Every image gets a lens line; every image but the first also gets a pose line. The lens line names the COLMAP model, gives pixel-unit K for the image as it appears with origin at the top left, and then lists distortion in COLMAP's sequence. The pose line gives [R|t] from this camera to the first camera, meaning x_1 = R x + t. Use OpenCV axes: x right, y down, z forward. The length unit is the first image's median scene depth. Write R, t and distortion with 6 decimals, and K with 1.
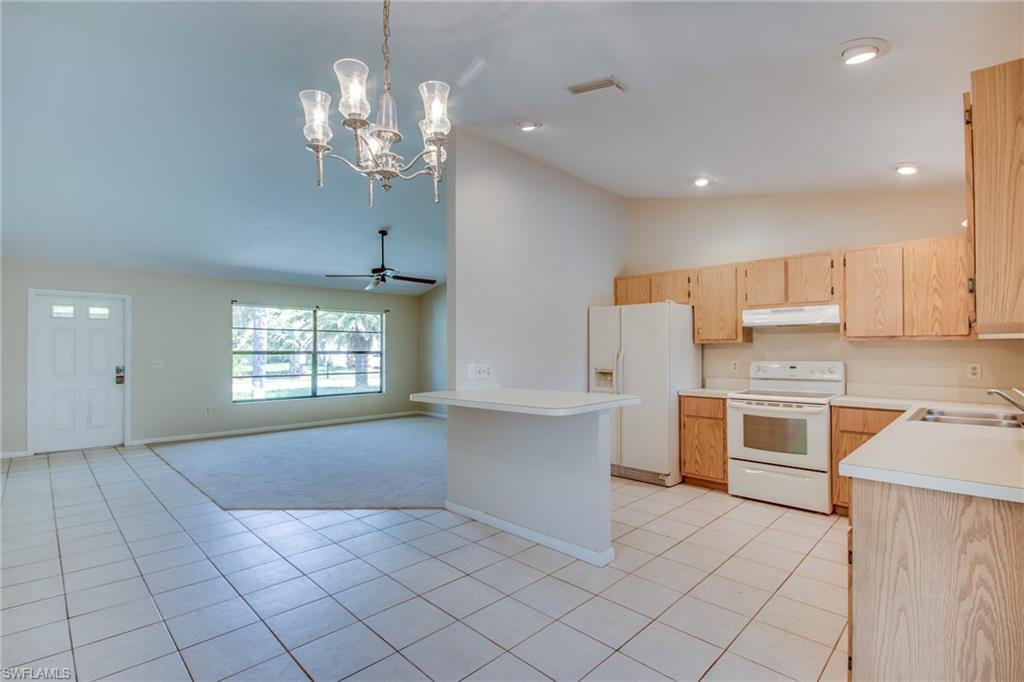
lens RADIAL K [[467.5, 0, 509.1], [0, 467.5, 344.9], [0, 0, 1]] dist [0.006936, -0.012637]
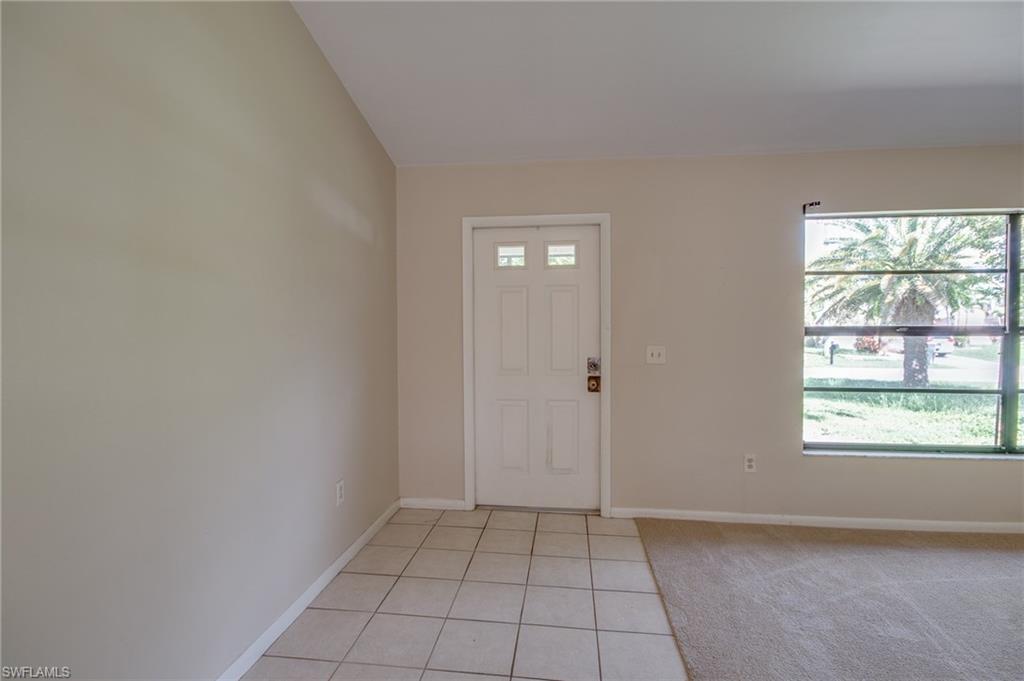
lens RADIAL K [[475.6, 0, 514.3], [0, 475.6, 344.4], [0, 0, 1]] dist [0.010205, -0.012809]
pose [[0.624179, 0.023043, -0.780941, -0.422493], [0.012542, 0.999141, 0.039506, 0.008313], [0.781181, -0.034454, 0.623354, 0.533938]]
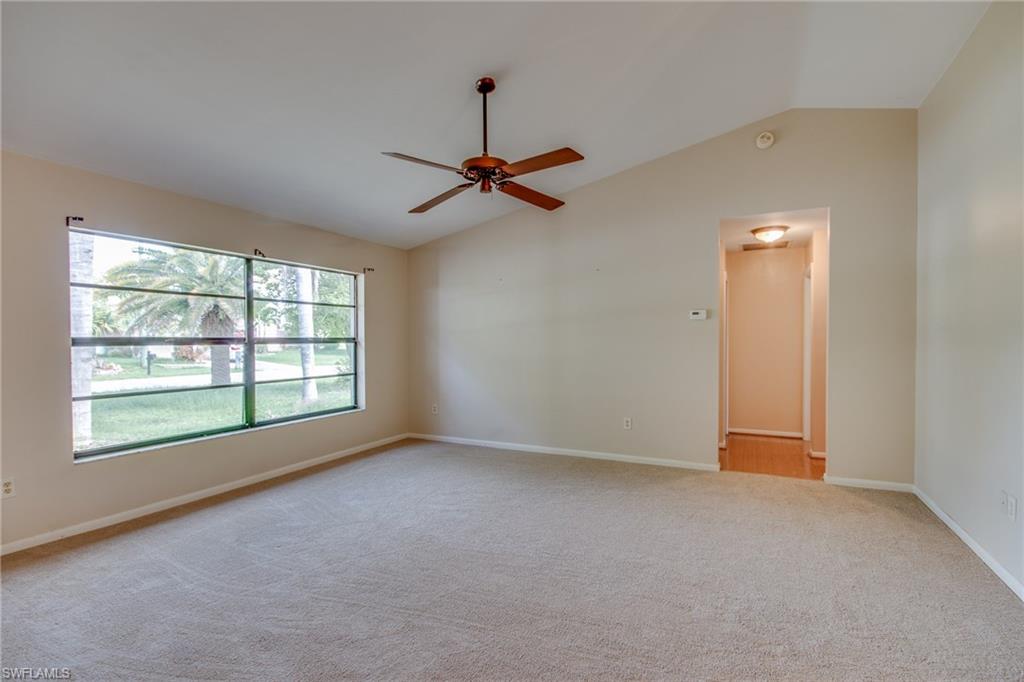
lens RADIAL K [[475.6, 0, 514.3], [0, 475.6, 344.9], [0, 0, 1]] dist [0.010205, -0.012809]
pose [[0.947982, -0.006074, 0.318265, -0.349910], [-0.002718, 0.999627, 0.027172, 0.006526], [-0.318311, -0.026624, 0.947612, 0.467390]]
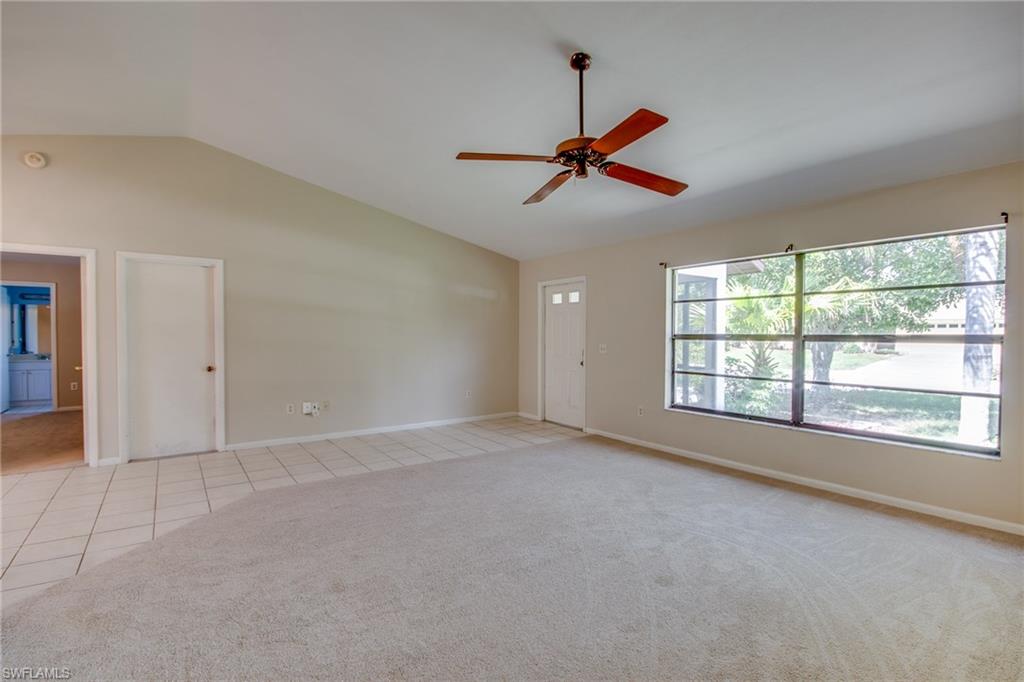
lens RADIAL K [[475.6, 0, 514.3], [0, 475.6, 344.9], [0, 0, 1]] dist [0.010205, -0.012809]
pose [[-0.156012, 0.020662, -0.987539, 0.162708], [0.007835, 0.999776, 0.019680, 0.013021], [0.987724, -0.004667, -0.156139, 0.887968]]
